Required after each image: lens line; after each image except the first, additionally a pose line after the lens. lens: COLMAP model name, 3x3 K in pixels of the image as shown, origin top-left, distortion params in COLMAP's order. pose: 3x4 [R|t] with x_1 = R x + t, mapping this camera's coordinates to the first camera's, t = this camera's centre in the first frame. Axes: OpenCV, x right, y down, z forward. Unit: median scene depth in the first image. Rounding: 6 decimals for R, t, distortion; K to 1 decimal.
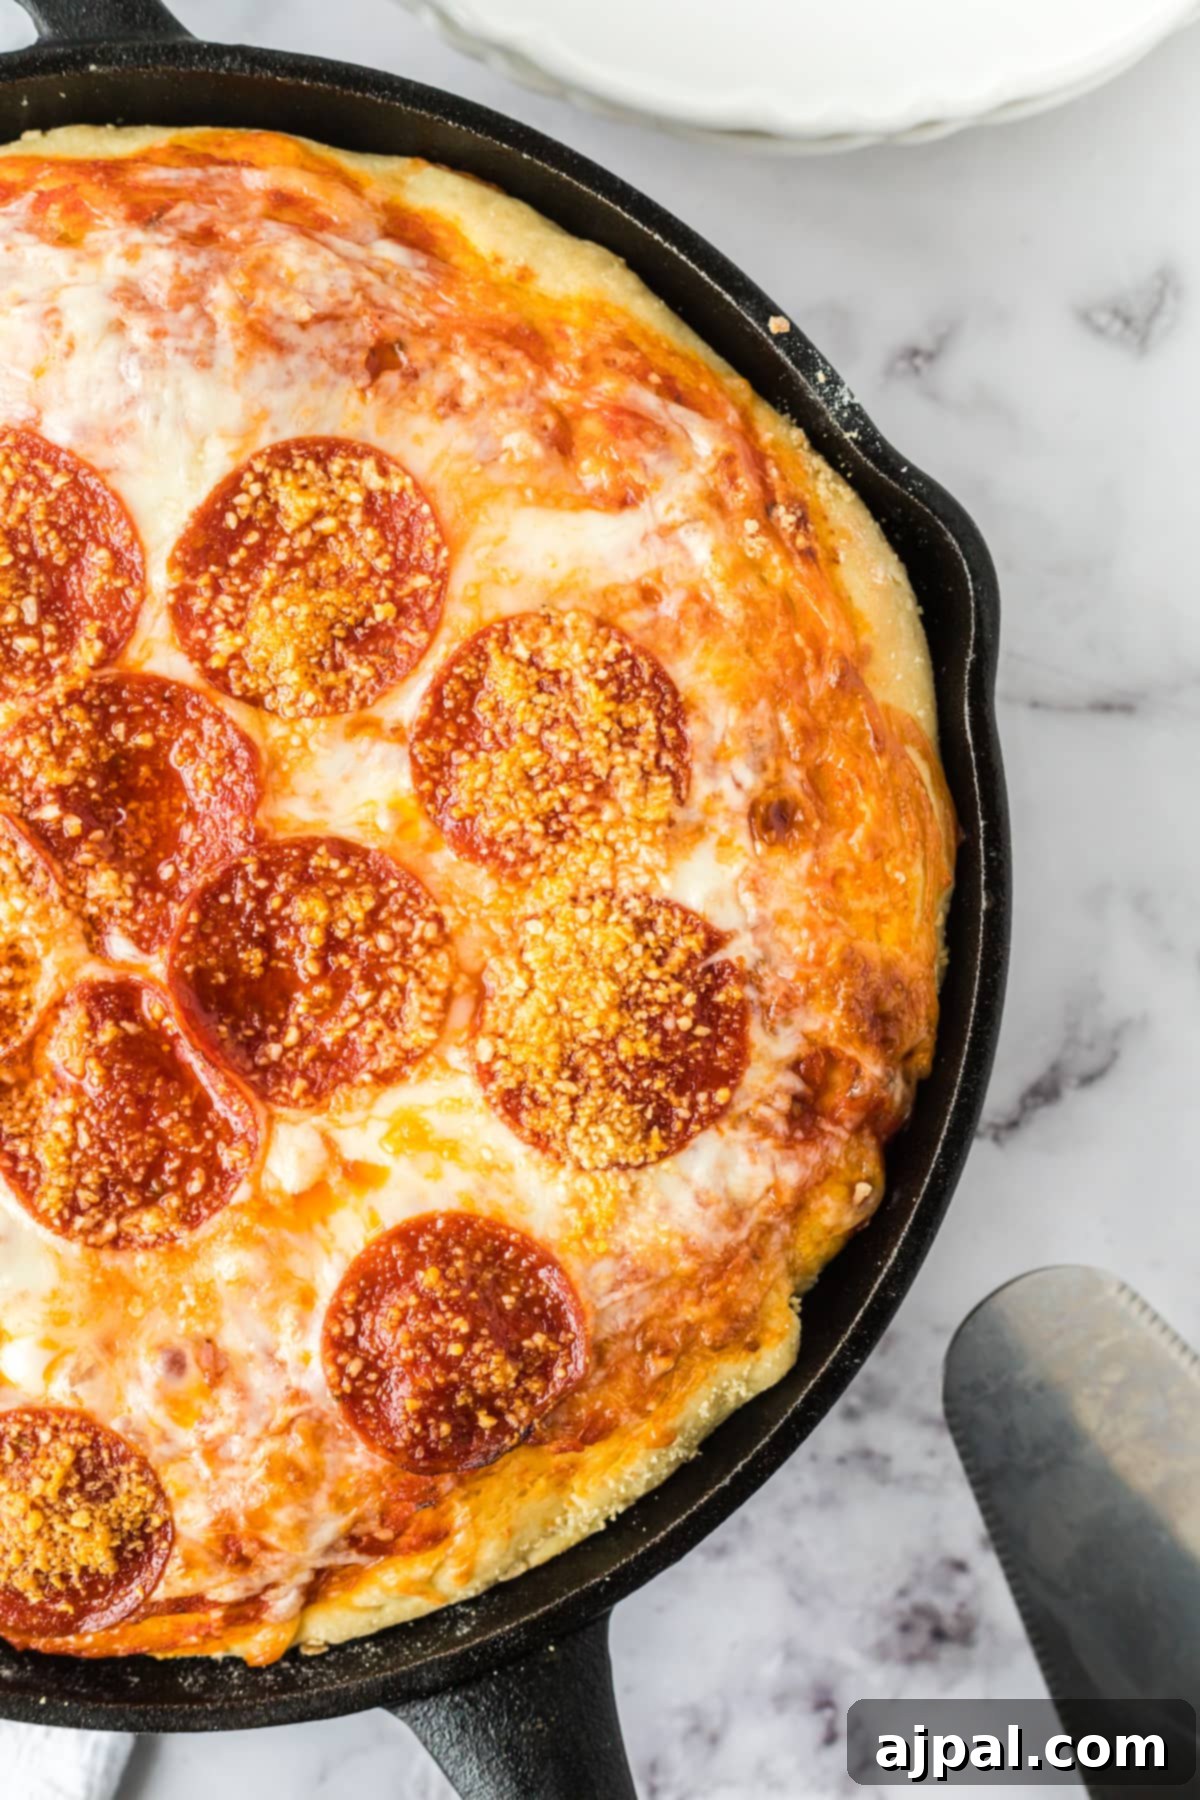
lens RADIAL K [[2876.4, 0, 600.0], [0, 2876.4, 900.0], [0, 0, 1]] dist [0.010718, 0.117037]
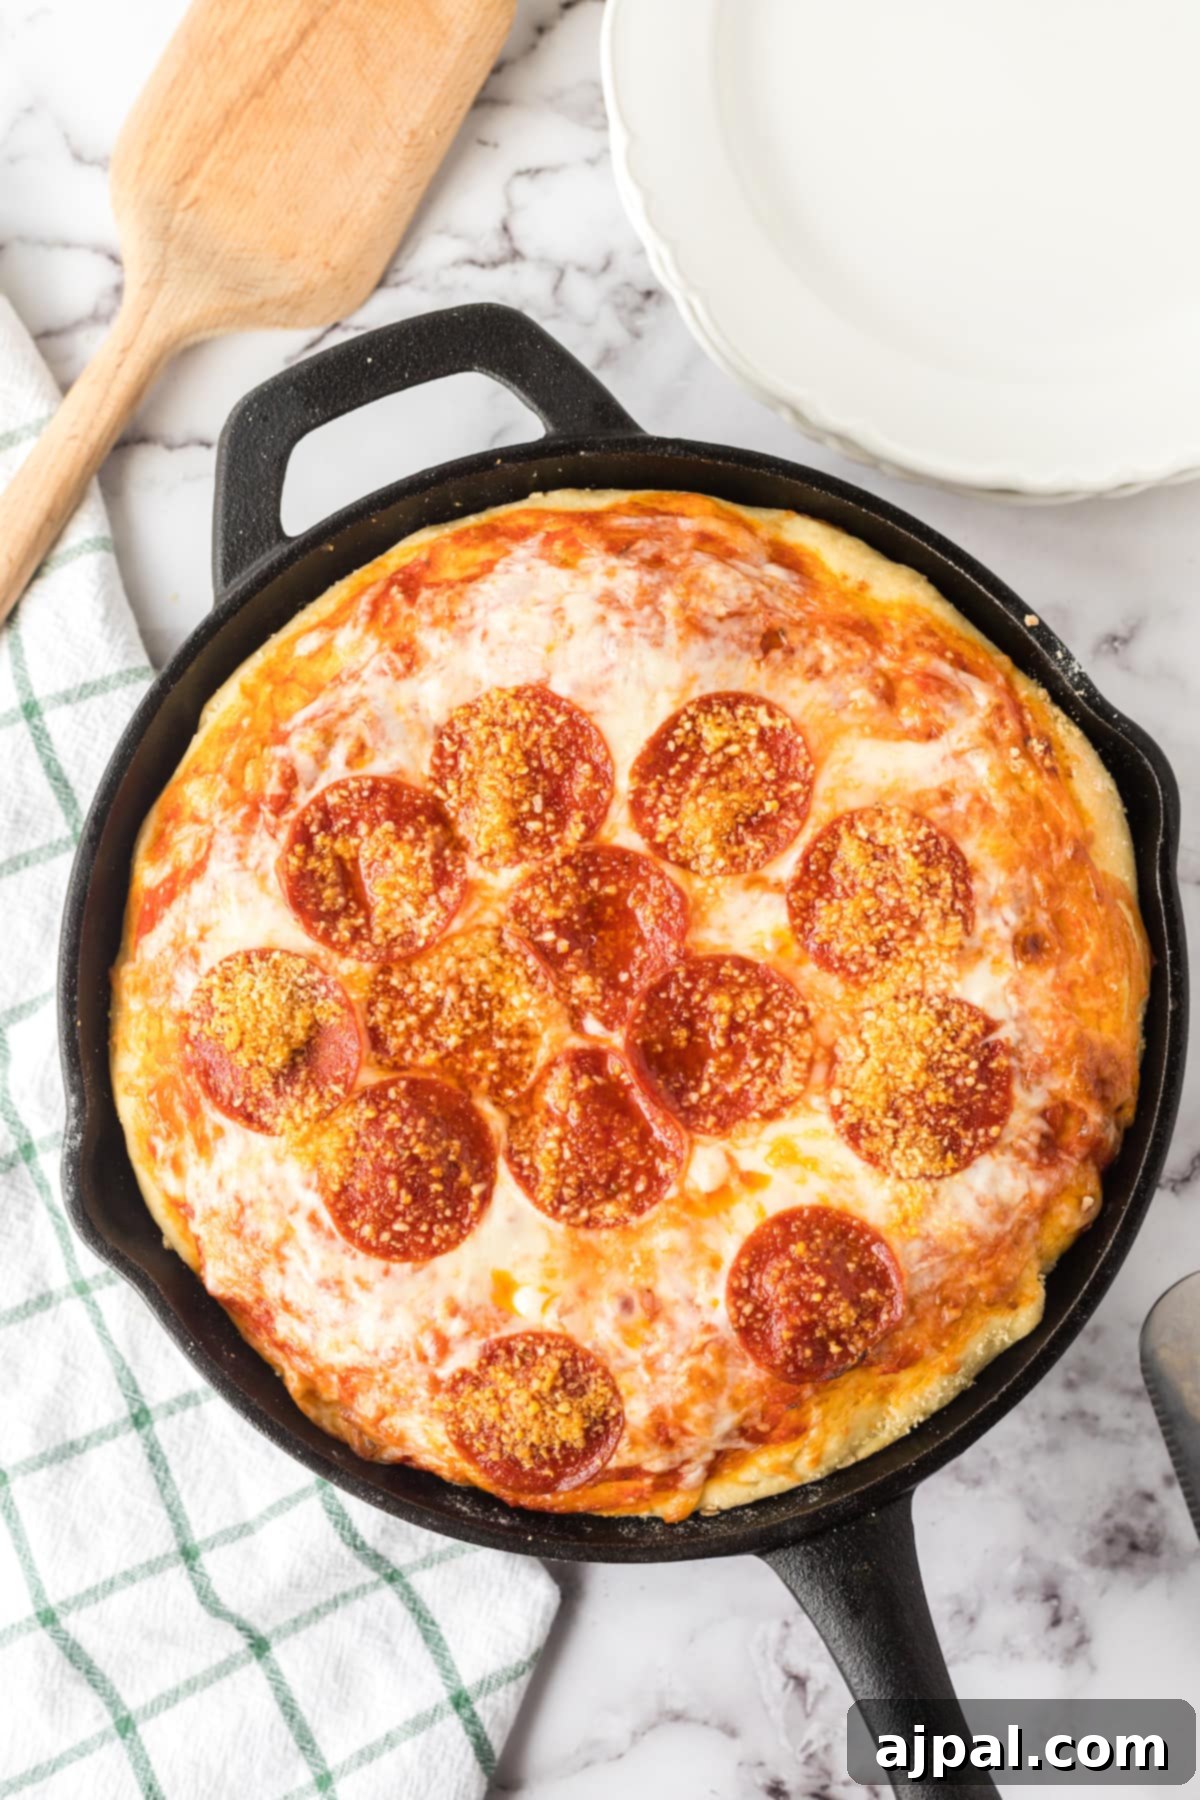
lens RADIAL K [[2876.4, 0, 600.0], [0, 2876.4, 900.0], [0, 0, 1]] dist [0.010718, 0.117037]
pose [[0.999062, 0.009639, -0.042208, -0.100382], [-0.013373, 0.995933, -0.089103, 0.084650], [0.041178, 0.089584, 0.995128, -0.503627]]
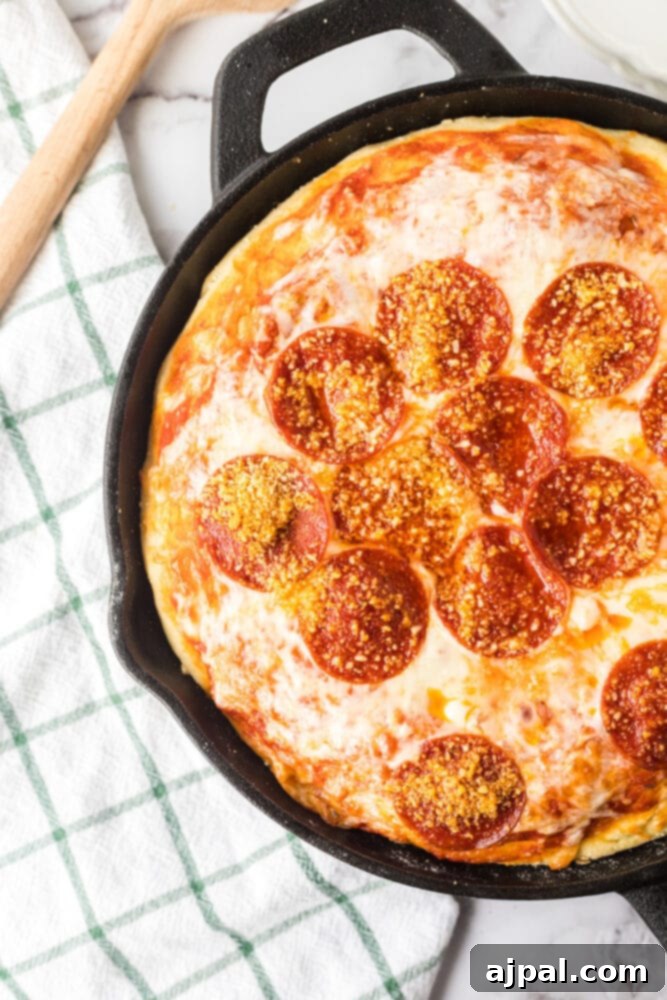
lens RADIAL K [[1598.0, 0, 333.5], [0, 1598.0, 500.0], [0, 0, 1]] dist [0.010718, 0.117037]
pose [[0.999260, 0.002043, -0.038416, -0.240841], [-0.004093, 0.998566, -0.053372, 0.070774], [0.038252, 0.053490, 0.997835, -0.141157]]
